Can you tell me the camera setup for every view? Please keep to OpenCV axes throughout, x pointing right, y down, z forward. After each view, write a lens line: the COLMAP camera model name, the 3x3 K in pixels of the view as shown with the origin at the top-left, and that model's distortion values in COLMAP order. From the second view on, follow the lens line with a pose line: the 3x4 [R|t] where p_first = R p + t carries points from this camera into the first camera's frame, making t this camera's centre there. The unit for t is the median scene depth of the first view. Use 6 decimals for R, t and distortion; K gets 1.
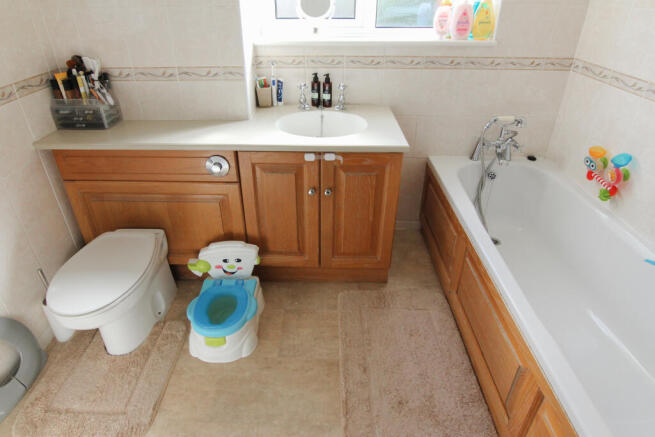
lens RADIAL K [[352.0, 0, 319.4], [0, 352.0, 159.4], [0, 0, 1]] dist [-0.004448, -0.001987]
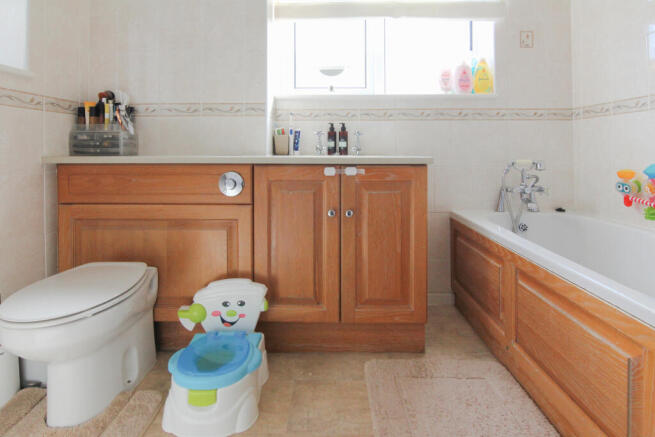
lens RADIAL K [[354.8, 0, 326.8], [0, 354.8, 156.1], [0, 0, 1]] dist [-0.000945, -0.006861]
pose [[0.999935, 0.001681, 0.011237, -0.042340], [0.003410, 0.899011, -0.437912, 0.342486], [-0.010838, 0.437922, 0.898948, 0.107033]]
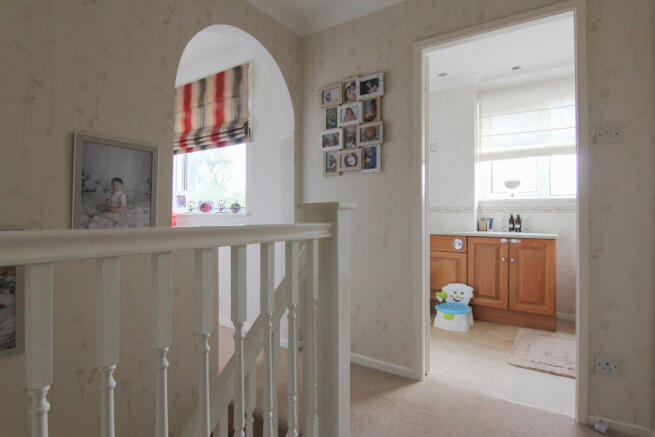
lens RADIAL K [[350.0, 0, 329.1], [0, 350.0, 210.5], [0, 0, 1]] dist [-0.005303, -0.001661]
pose [[0.844542, 0.001932, -0.535486, 0.193095], [-0.247937, 0.887758, -0.387830, 0.829263], [0.474633, 0.460306, 0.750228, -1.062509]]
